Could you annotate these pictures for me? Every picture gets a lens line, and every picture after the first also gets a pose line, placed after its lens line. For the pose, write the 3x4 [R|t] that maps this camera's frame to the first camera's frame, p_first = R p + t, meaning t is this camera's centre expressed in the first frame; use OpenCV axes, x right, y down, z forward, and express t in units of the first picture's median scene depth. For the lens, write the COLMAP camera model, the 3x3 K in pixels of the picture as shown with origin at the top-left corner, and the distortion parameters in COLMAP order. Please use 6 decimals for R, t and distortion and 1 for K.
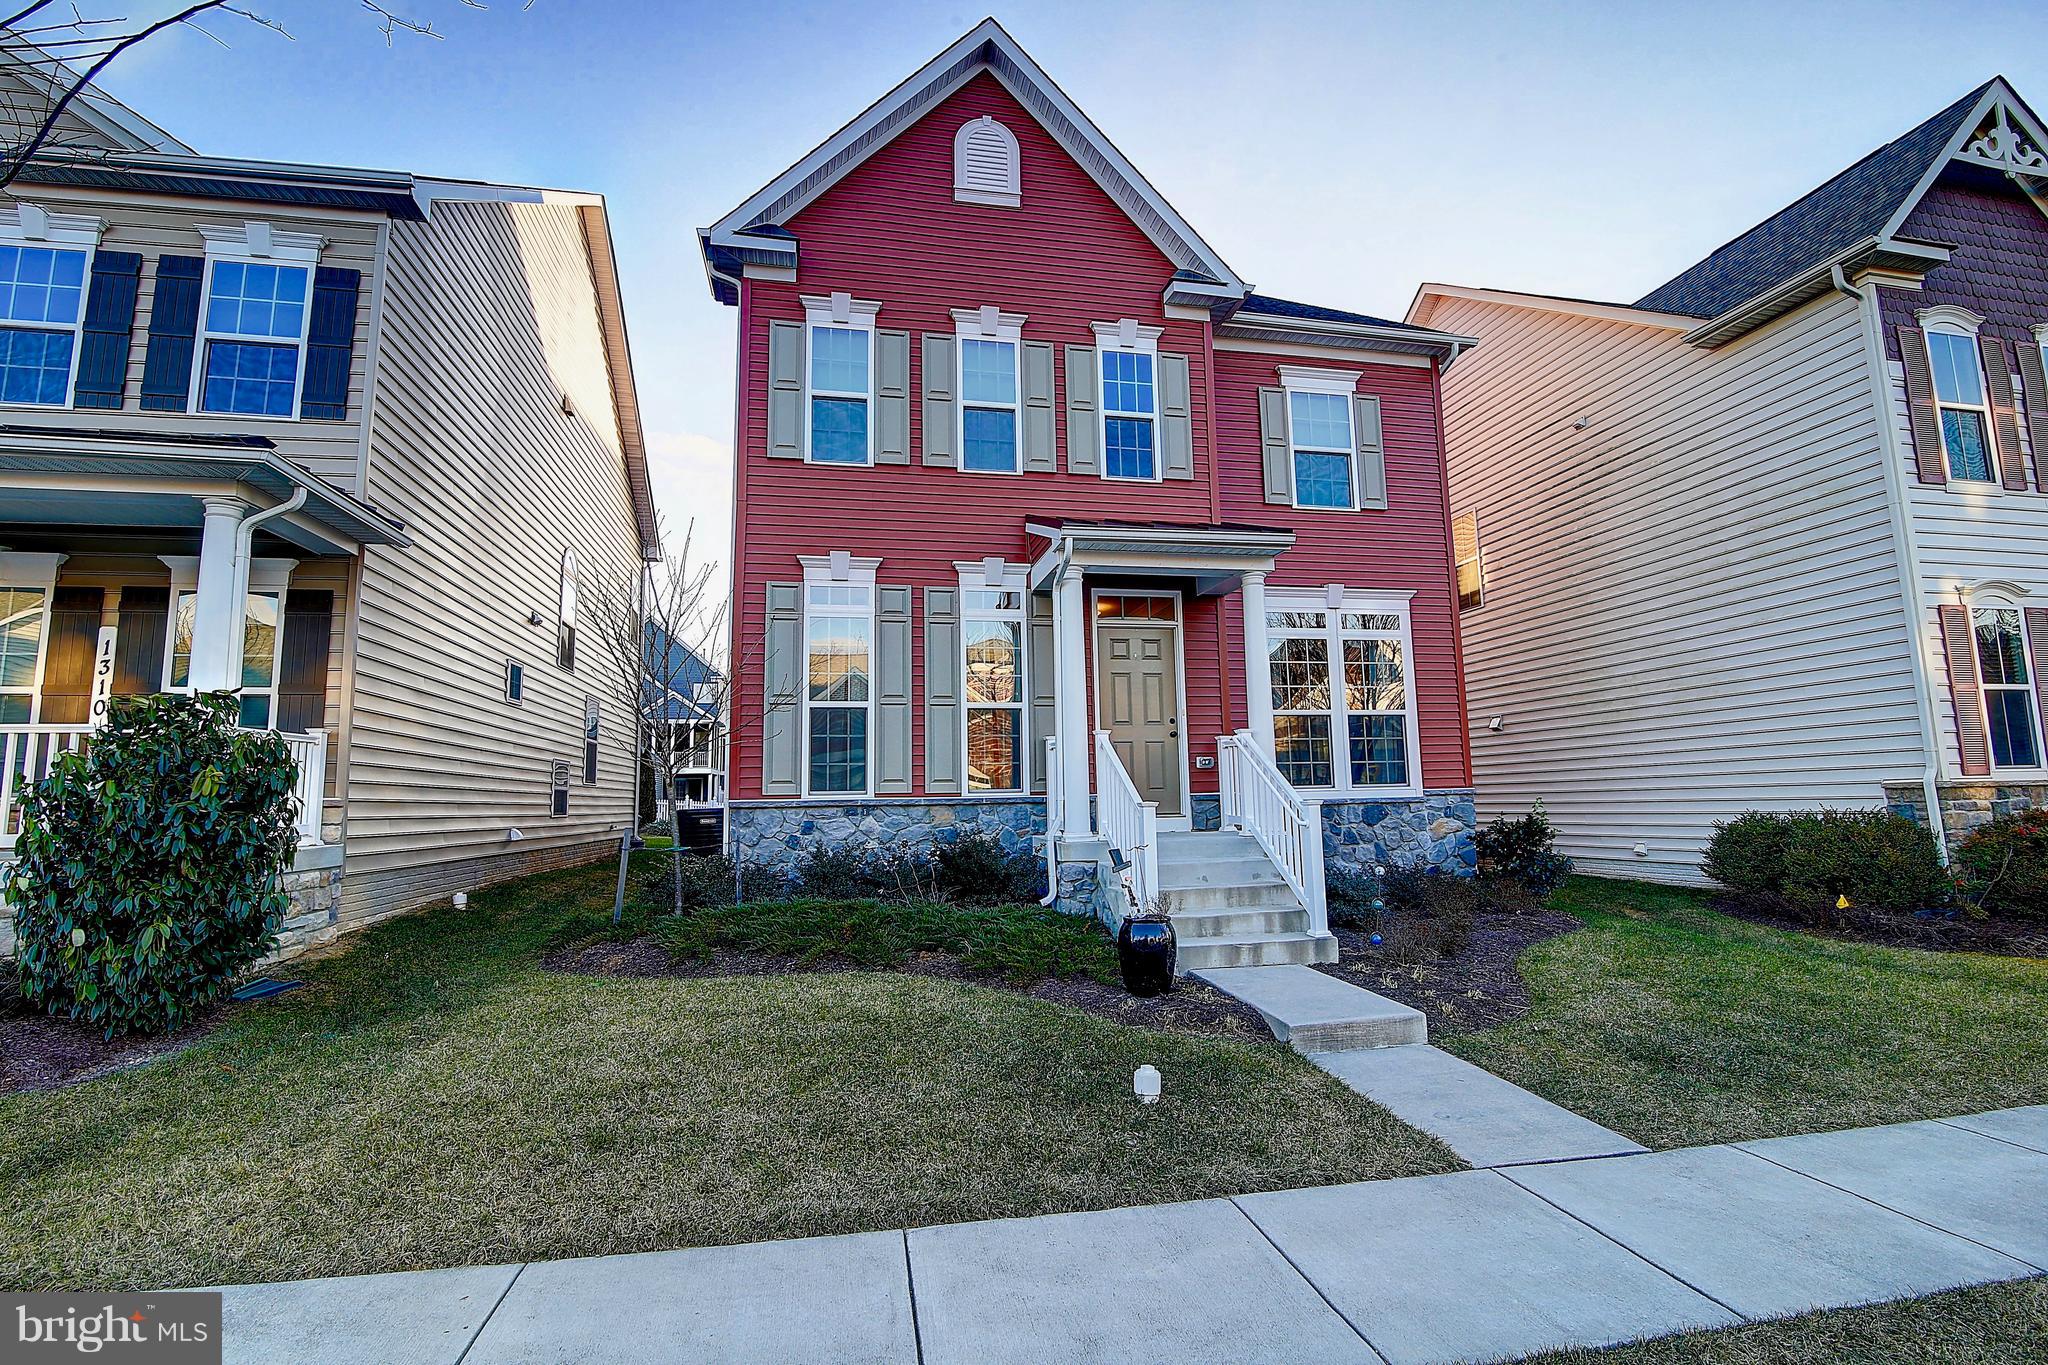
lens RADIAL K [[940.8, 0, 1024.2], [0, 940.8, 680.7], [0, 0, 1]] dist [-0.016781, -0.000213]
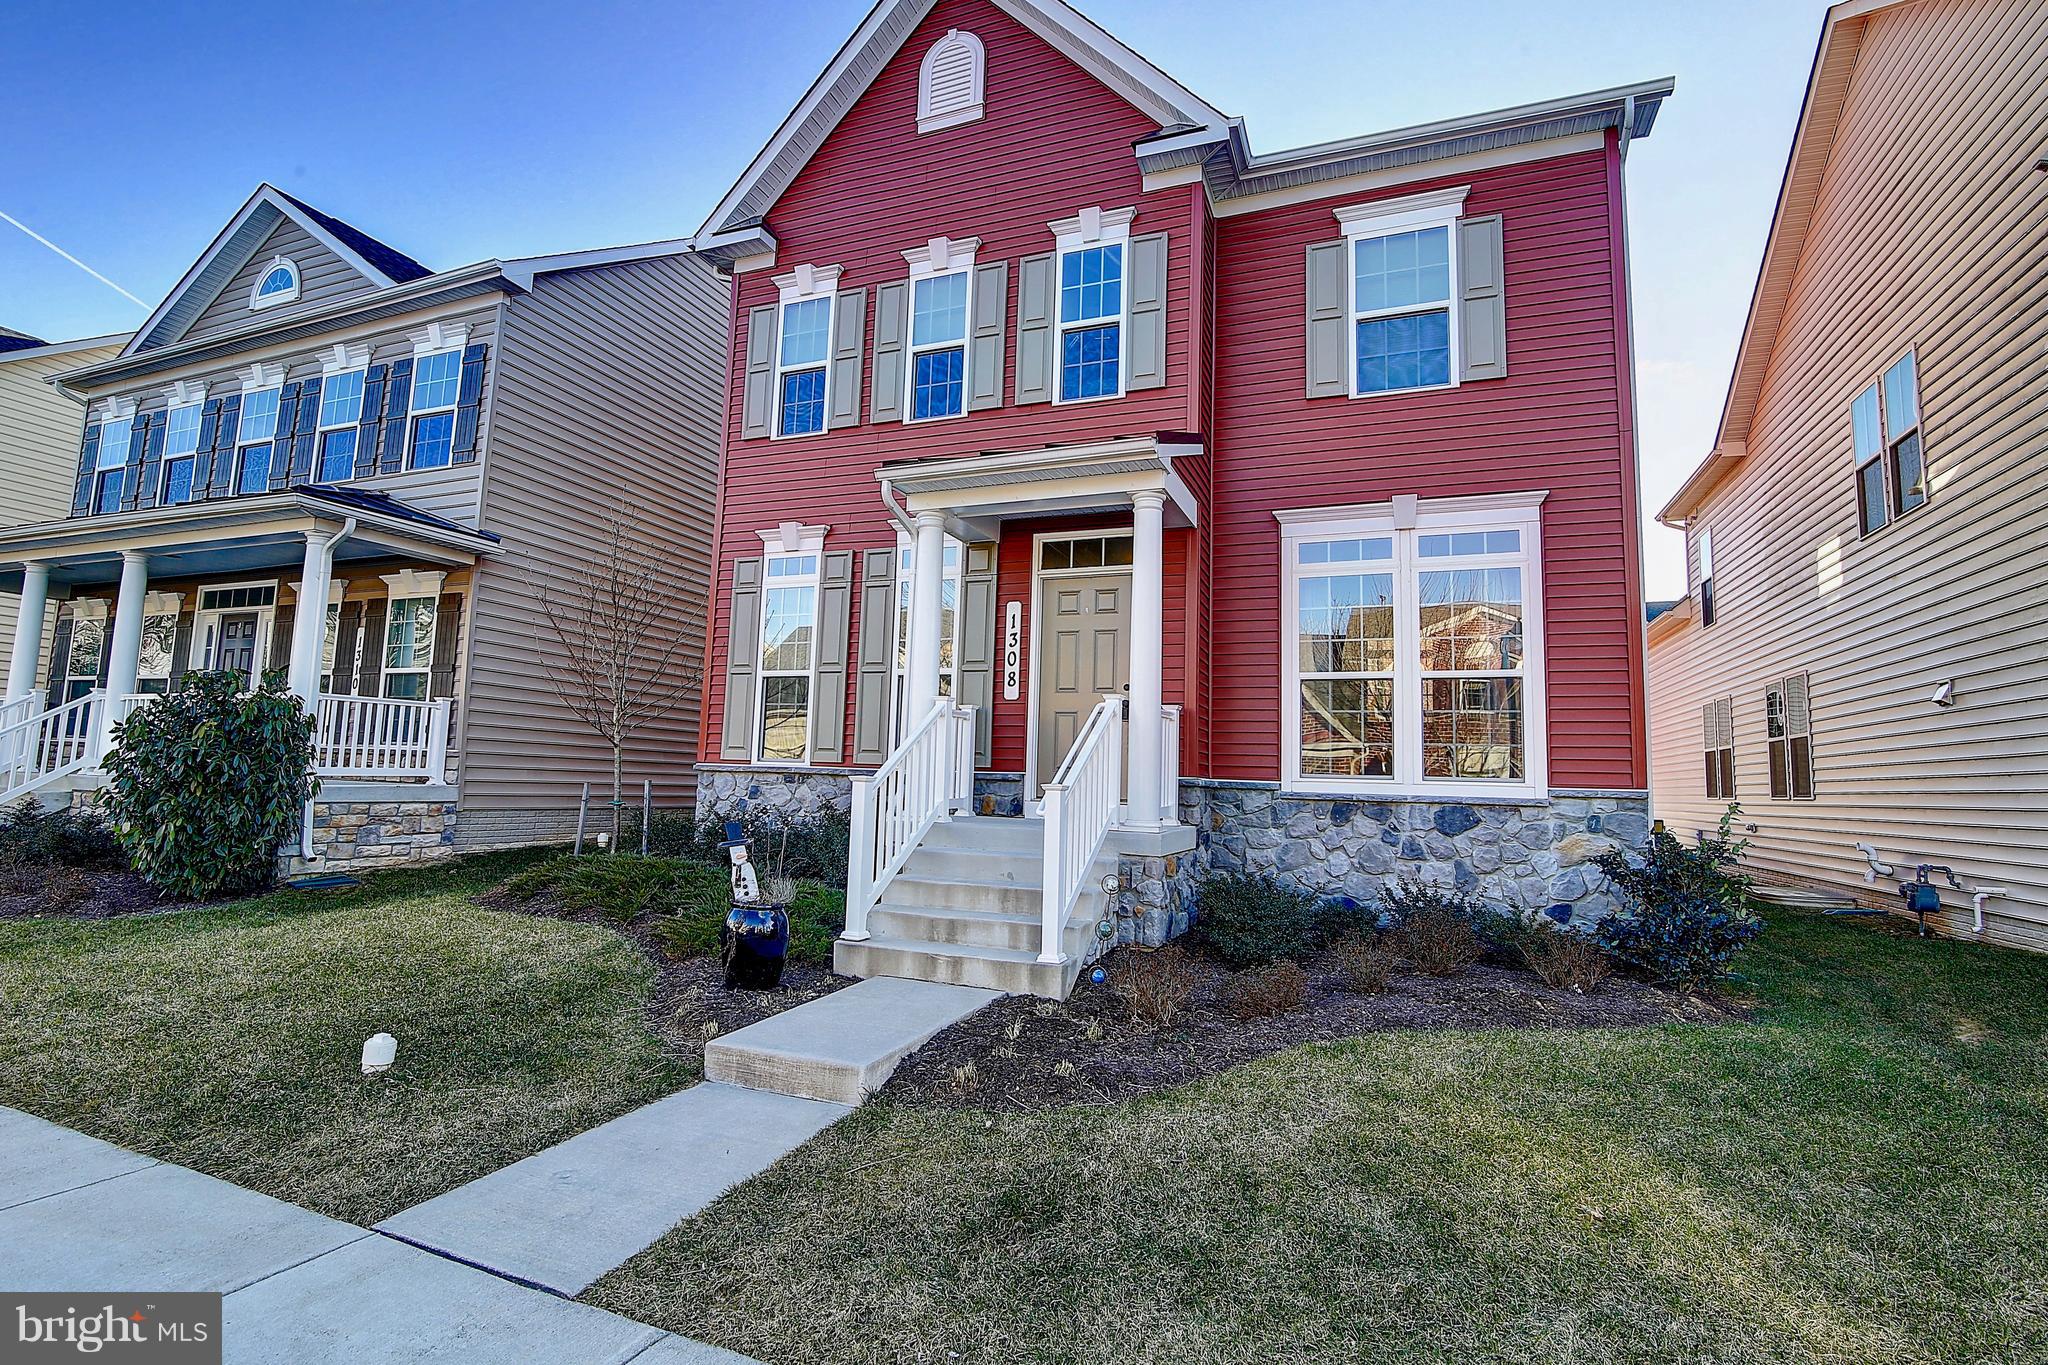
lens RADIAL K [[963.2, 0, 1025.5], [0, 963.2, 681.4], [0, 0, 1]] dist [-0.017754, 0.000417]
pose [[0.834221, -0.013405, -0.551267, 0.539028], [0.023659, 0.999654, 0.011494, 0.025525], [0.550922, -0.022631, 0.834250, 0.250396]]
